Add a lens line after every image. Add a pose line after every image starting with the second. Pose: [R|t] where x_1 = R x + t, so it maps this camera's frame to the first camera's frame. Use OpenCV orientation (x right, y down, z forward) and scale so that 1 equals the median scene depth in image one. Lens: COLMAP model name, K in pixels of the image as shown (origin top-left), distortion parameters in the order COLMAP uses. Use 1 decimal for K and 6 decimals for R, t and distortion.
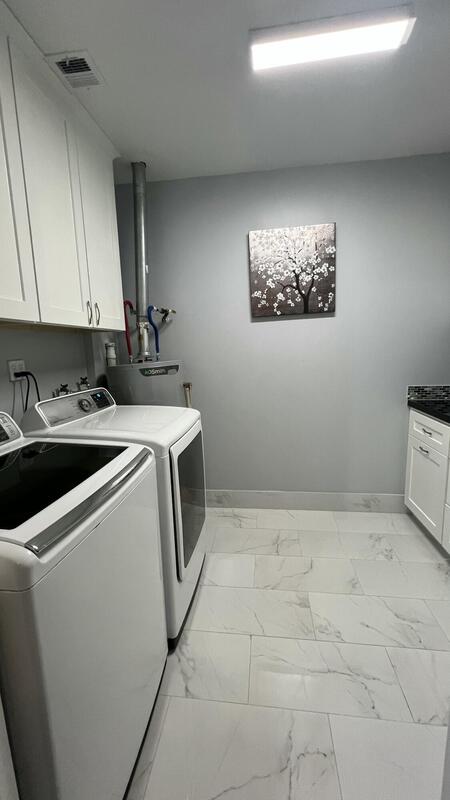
lens RADIAL K [[319.1, 0, 226.2], [0, 319.1, 398.6], [0, 0, 1]] dist [-0.001669, 0.000062]
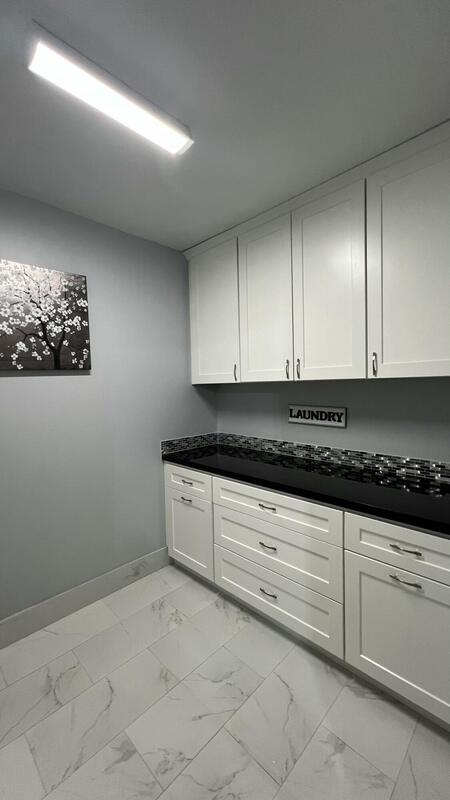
lens RADIAL K [[319.1, 0, 226.2], [0, 319.1, 398.6], [0, 0, 1]] dist [-0.001669, 0.000062]
pose [[0.609050, -0.016963, 0.792951, -0.147339], [0.129582, 0.988466, -0.078384, -0.072609], [-0.782475, 0.150492, 0.604223, 0.169896]]
